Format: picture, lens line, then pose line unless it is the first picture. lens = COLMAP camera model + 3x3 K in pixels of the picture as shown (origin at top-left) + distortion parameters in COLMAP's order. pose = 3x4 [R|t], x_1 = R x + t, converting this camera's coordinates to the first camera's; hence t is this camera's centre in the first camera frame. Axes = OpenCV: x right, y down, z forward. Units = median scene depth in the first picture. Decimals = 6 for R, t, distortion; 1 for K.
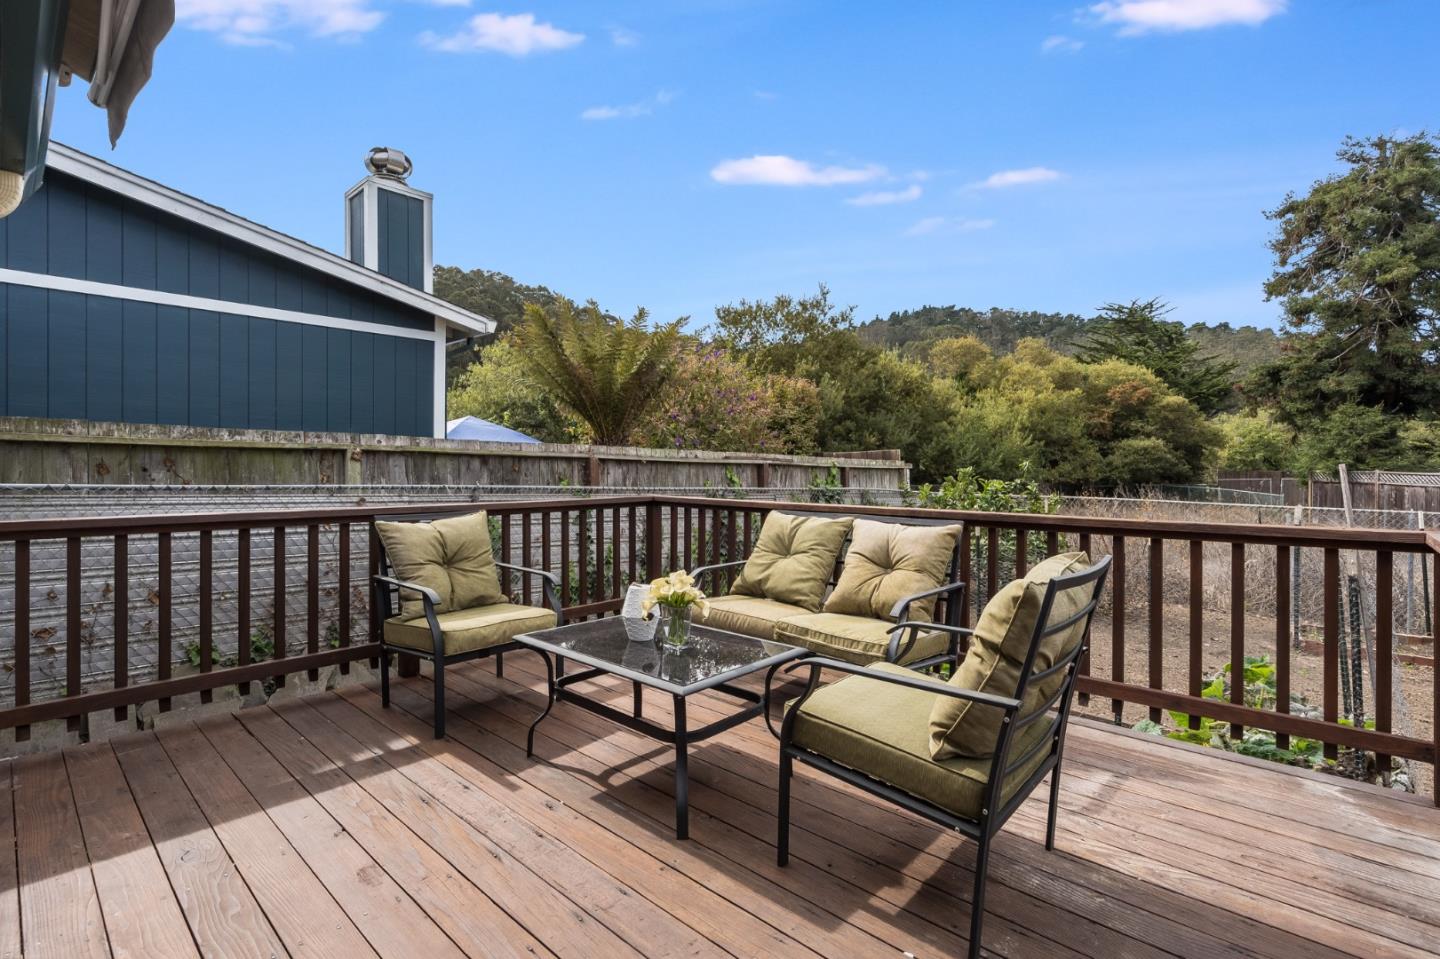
lens RADIAL K [[661.9, 0, 721.3], [0, 661.9, 467.4], [0, 0, 1]] dist [-0.003527, 0.002884]
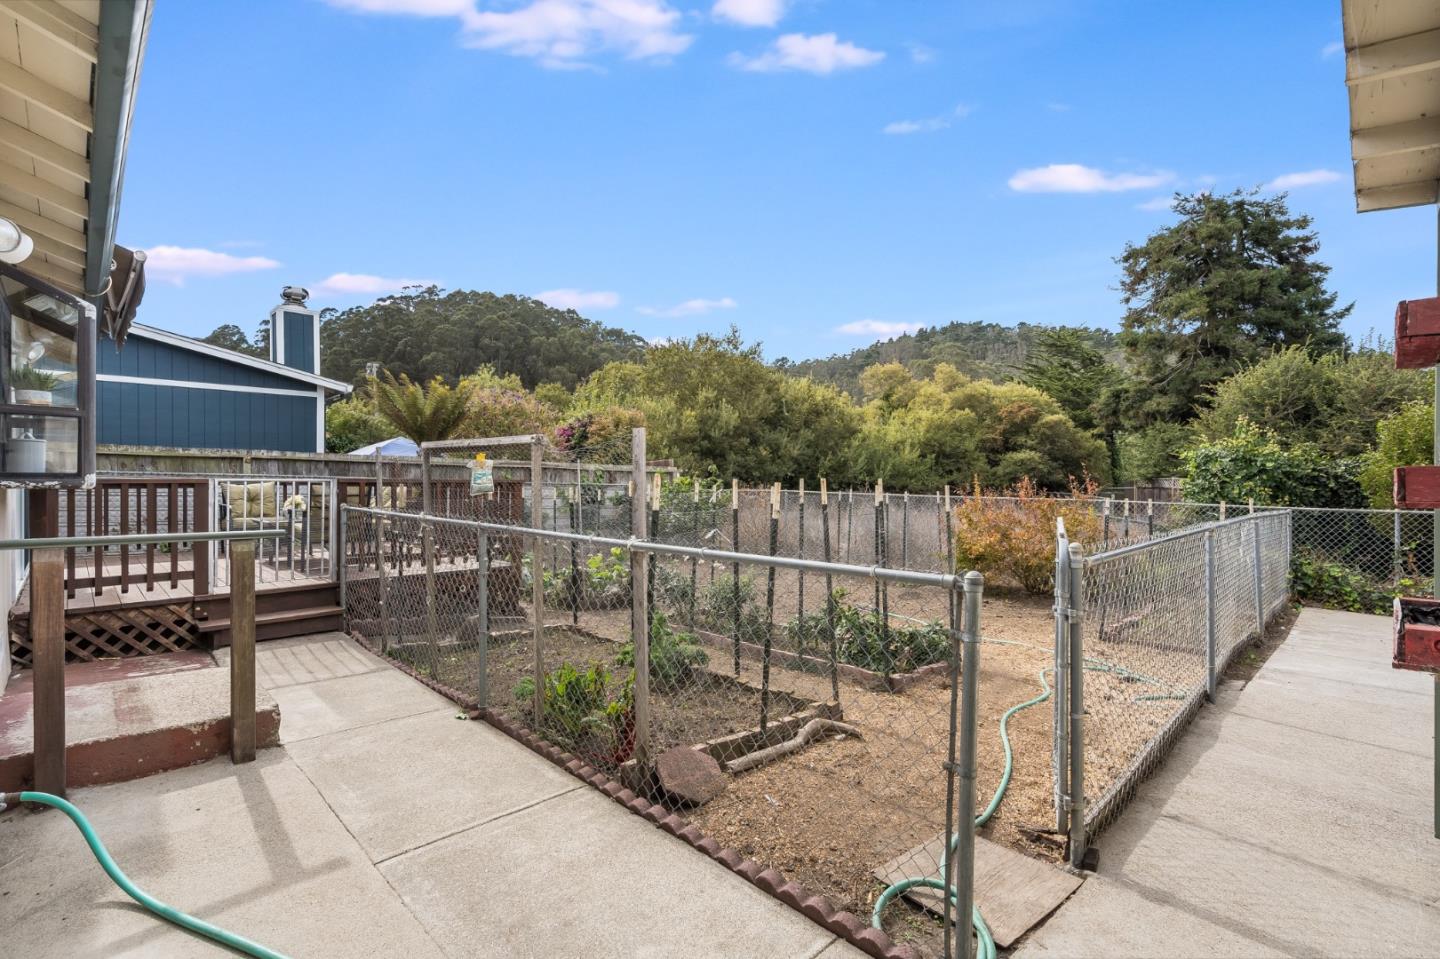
lens RADIAL K [[649.2, 0, 732.0], [0, 649.2, 481.4], [0, 0, 1]] dist [0.009153, 0.000427]
pose [[0.999255, -0.002104, -0.038532, 0.191634], [0.002078, 0.999998, -0.000724, 0.009668], [0.038533, 0.000644, 0.999257, -0.180465]]
